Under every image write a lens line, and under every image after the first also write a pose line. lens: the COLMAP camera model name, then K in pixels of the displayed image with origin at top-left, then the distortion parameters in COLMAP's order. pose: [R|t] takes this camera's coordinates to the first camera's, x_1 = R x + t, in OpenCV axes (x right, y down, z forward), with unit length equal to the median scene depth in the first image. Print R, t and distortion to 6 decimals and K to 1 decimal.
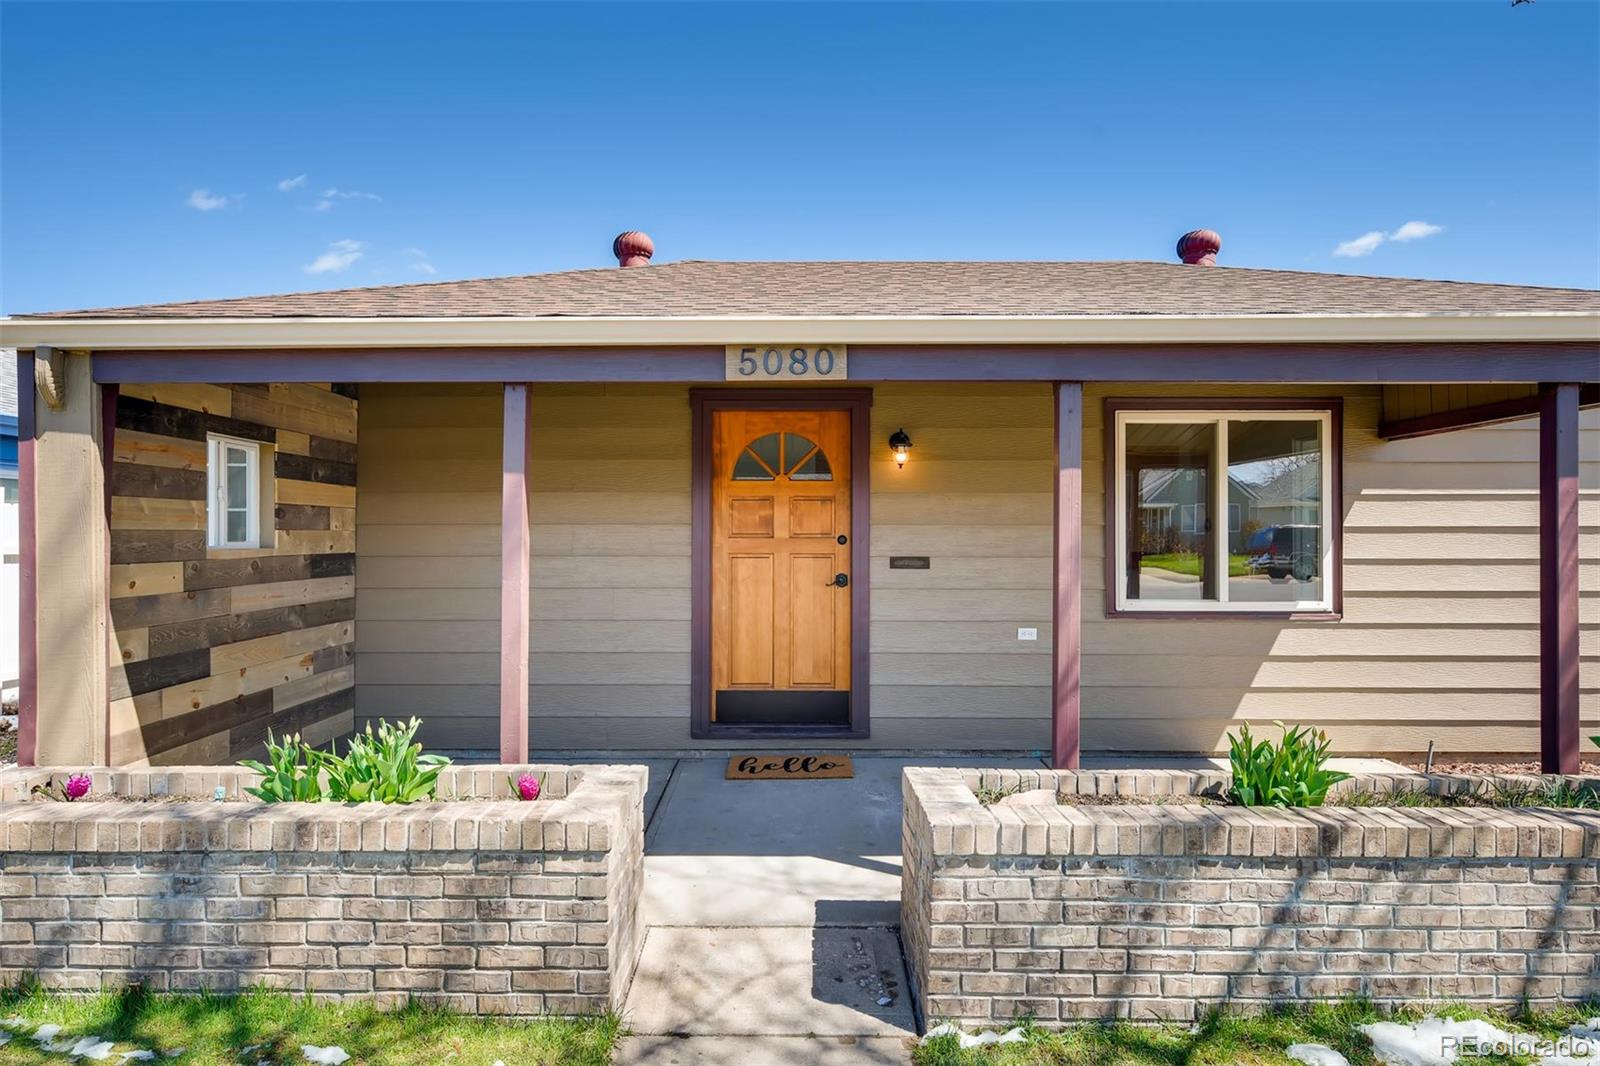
lens RADIAL K [[853.8, 0, 789.3], [0, 853.8, 535.8], [0, 0, 1]] dist [0.001692, 0.000805]
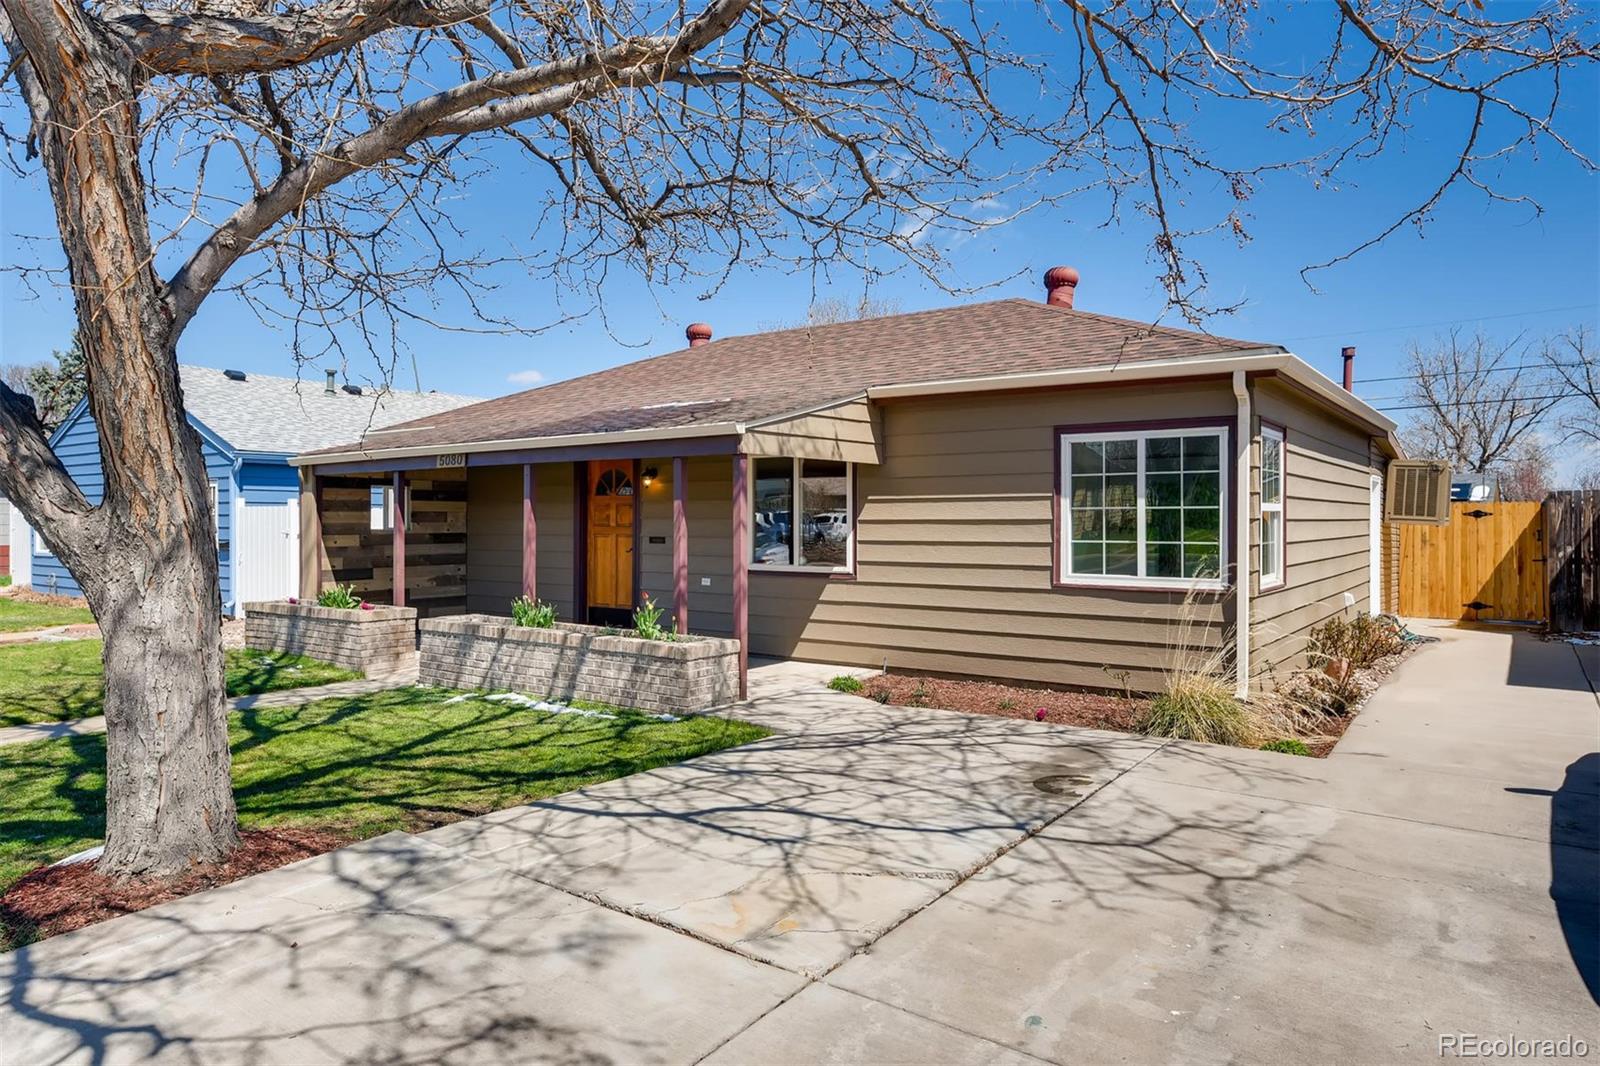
lens RADIAL K [[994.5, 0, 794.3], [0, 994.5, 529.2], [0, 0, 1]] dist [0.001018, -0.000107]
pose [[0.816707, 0.004204, -0.577037, 1.839458], [0.001277, 0.999958, 0.009093, -0.012092], [0.577051, -0.008163, 0.816667, -0.636643]]
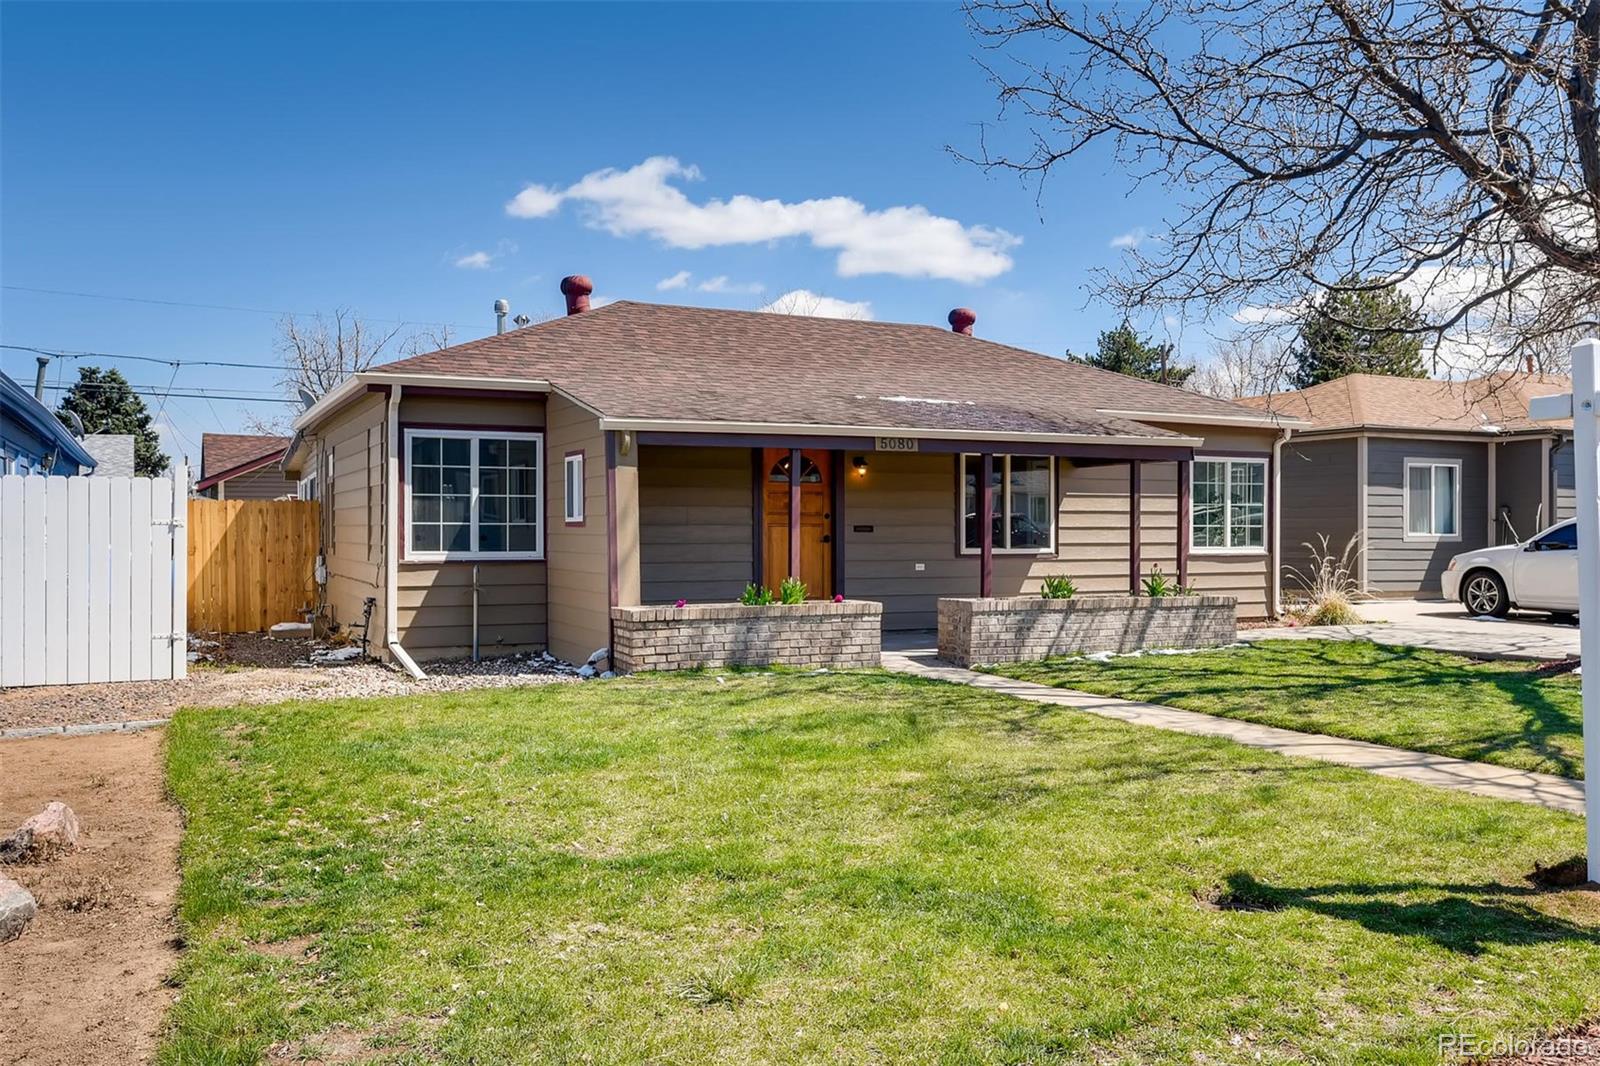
lens RADIAL K [[1314.9, 0, 807.9], [0, 1314.9, 531.2], [0, 0, 1]] dist [-0.015945, -0.001686]
pose [[0.904008, -0.000101, 0.427516, -1.346889], [-0.000131, 1.000000, 0.000513, 0.040655], [-0.427516, -0.000520, 0.904008, -1.717899]]
